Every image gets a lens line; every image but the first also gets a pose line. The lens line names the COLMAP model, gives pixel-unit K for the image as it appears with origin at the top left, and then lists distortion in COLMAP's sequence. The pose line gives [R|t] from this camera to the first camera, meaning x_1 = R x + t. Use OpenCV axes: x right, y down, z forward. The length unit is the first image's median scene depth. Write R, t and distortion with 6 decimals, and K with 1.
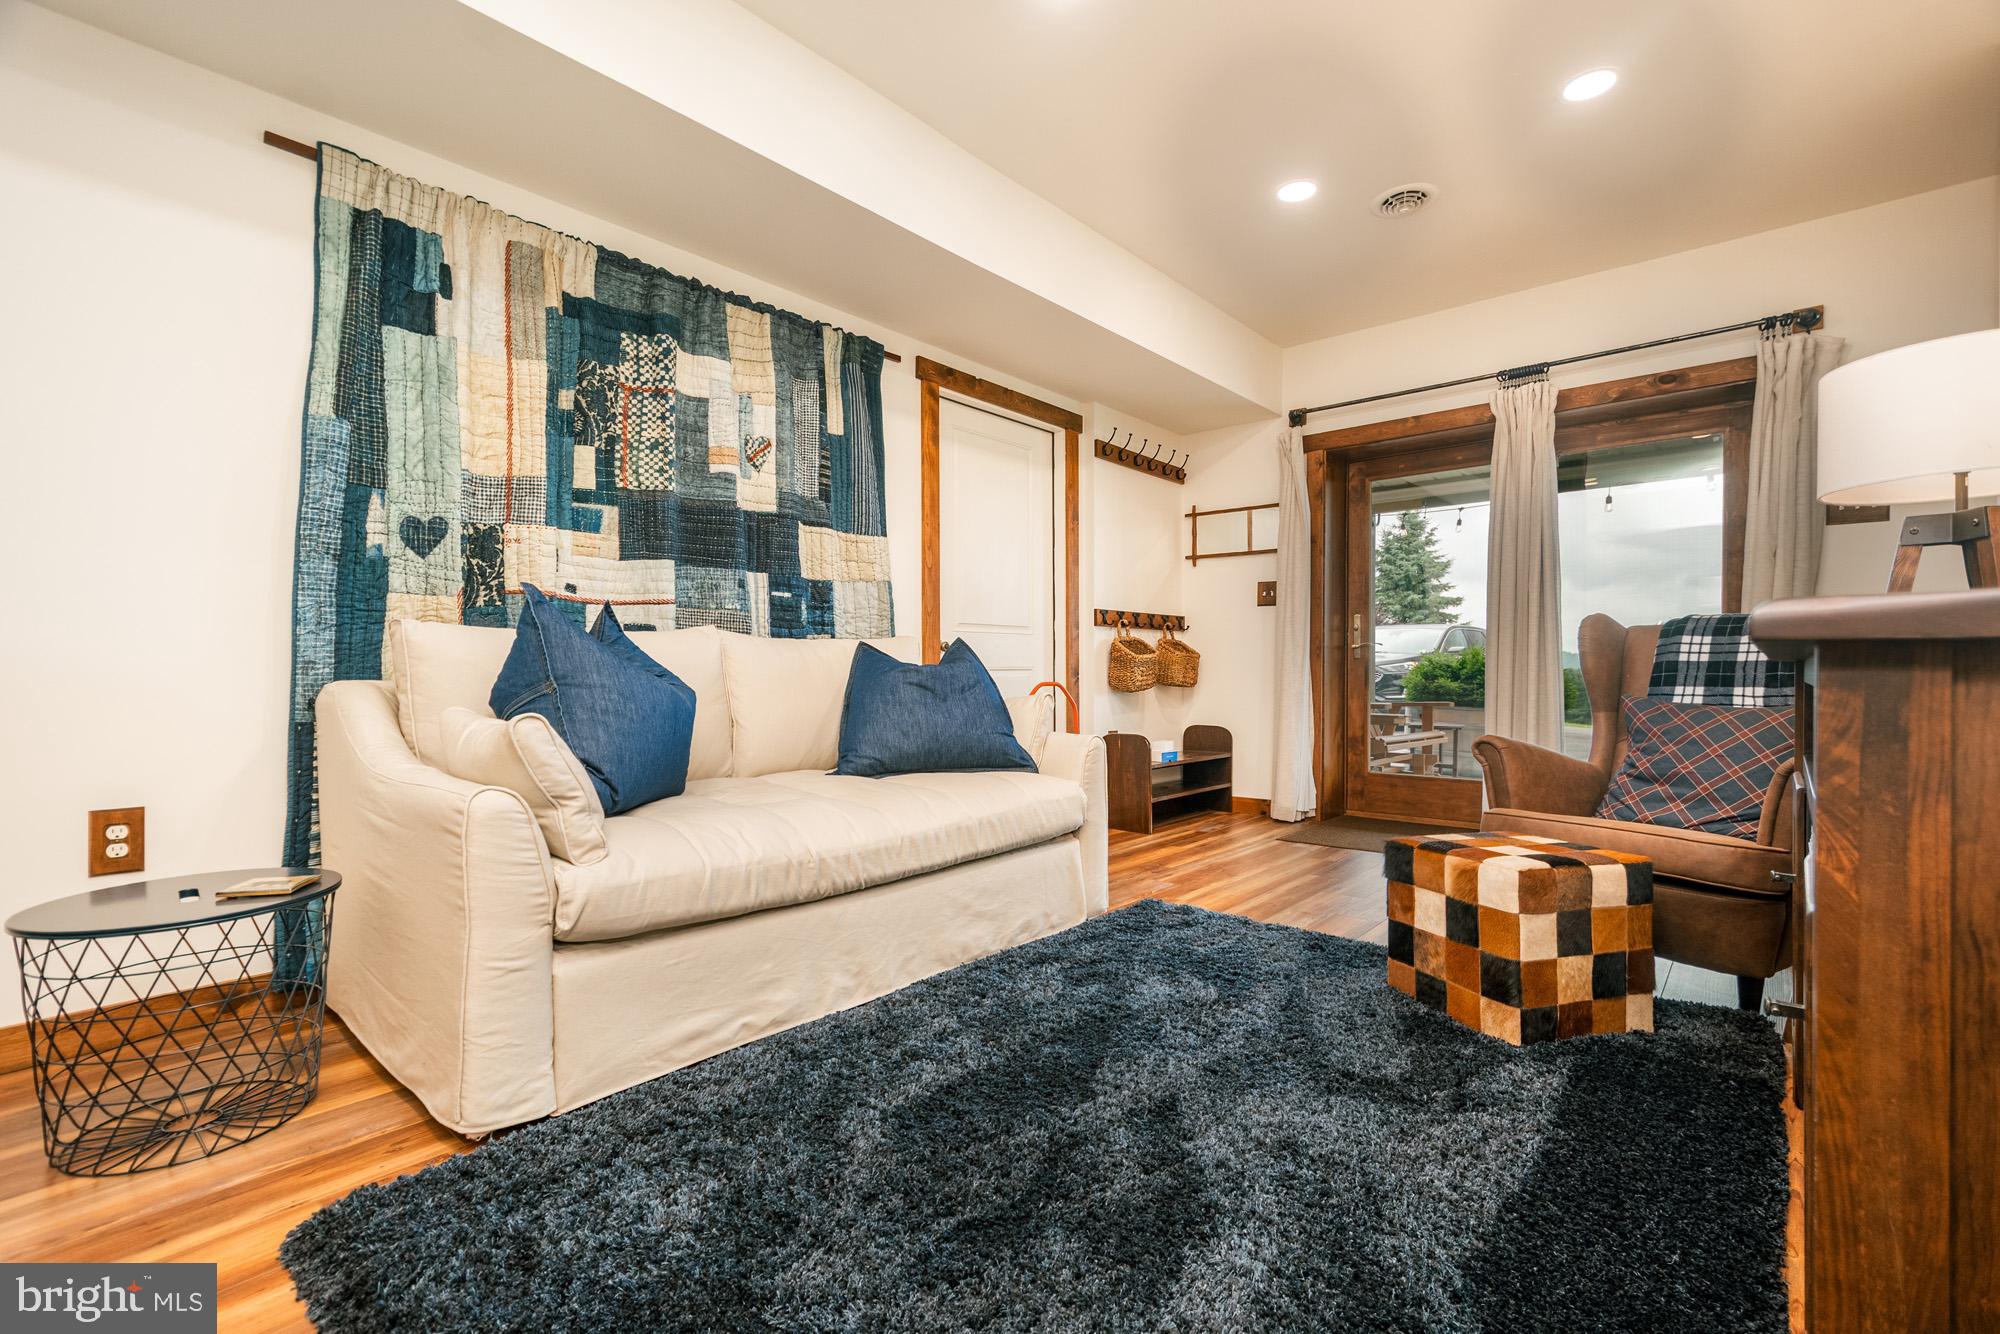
lens RADIAL K [[884.4, 0, 1022.2], [0, 884.4, 693.9], [0, 0, 1]] dist [0.002548, -0.001005]
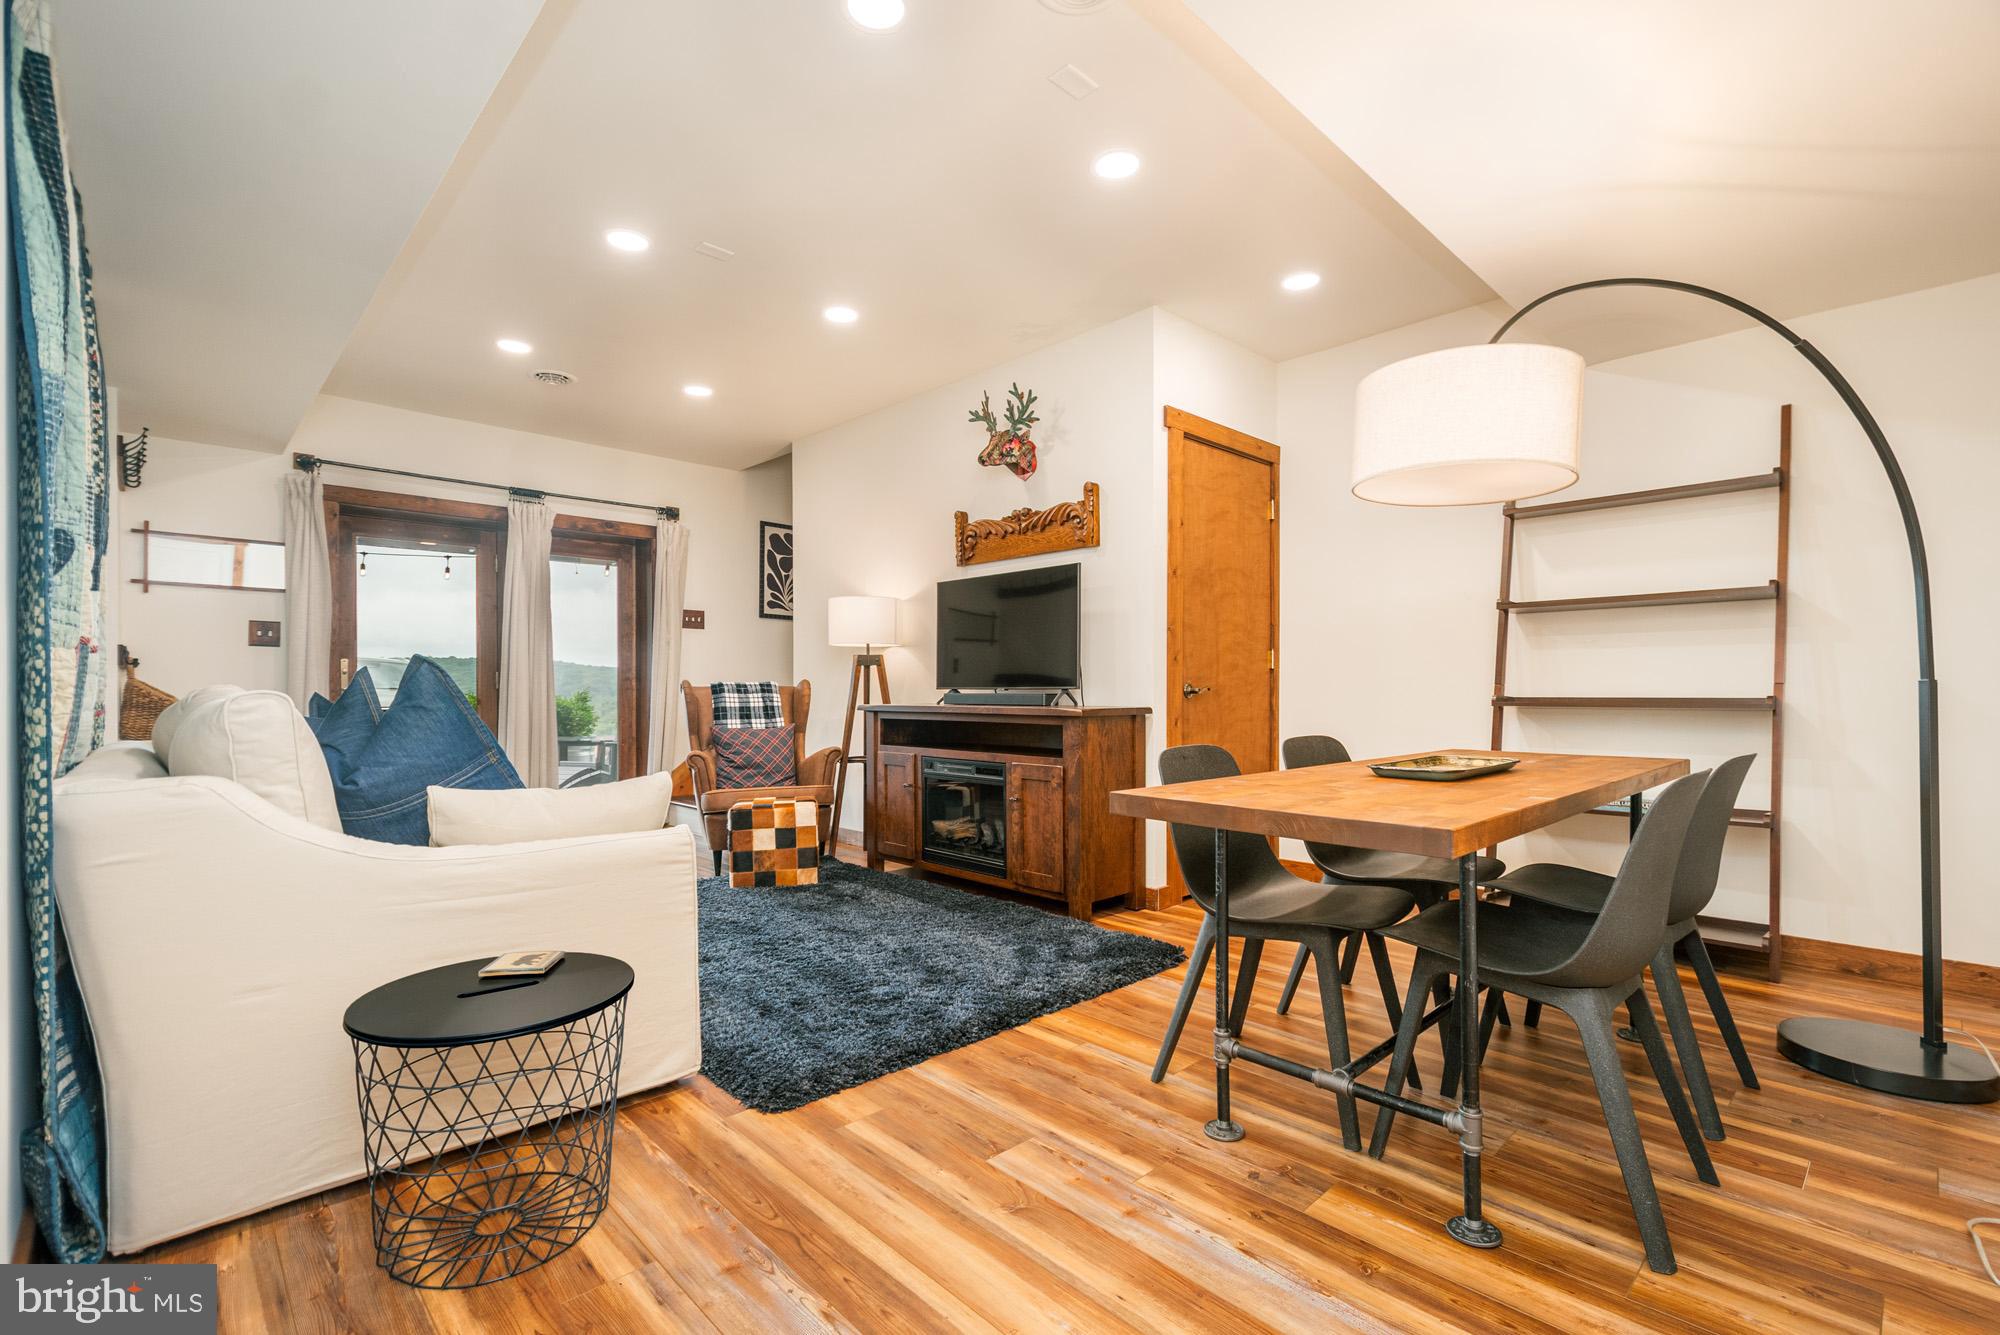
lens RADIAL K [[884.4, 0, 1022.2], [0, 884.4, 694.4], [0, 0, 1]] dist [0.002548, -0.001005]
pose [[0.069232, -0.006874, 0.997577, -1.063867], [0.029352, 0.999557, 0.004851, -0.049749], [-0.997169, 0.028945, 0.069403, 0.209195]]
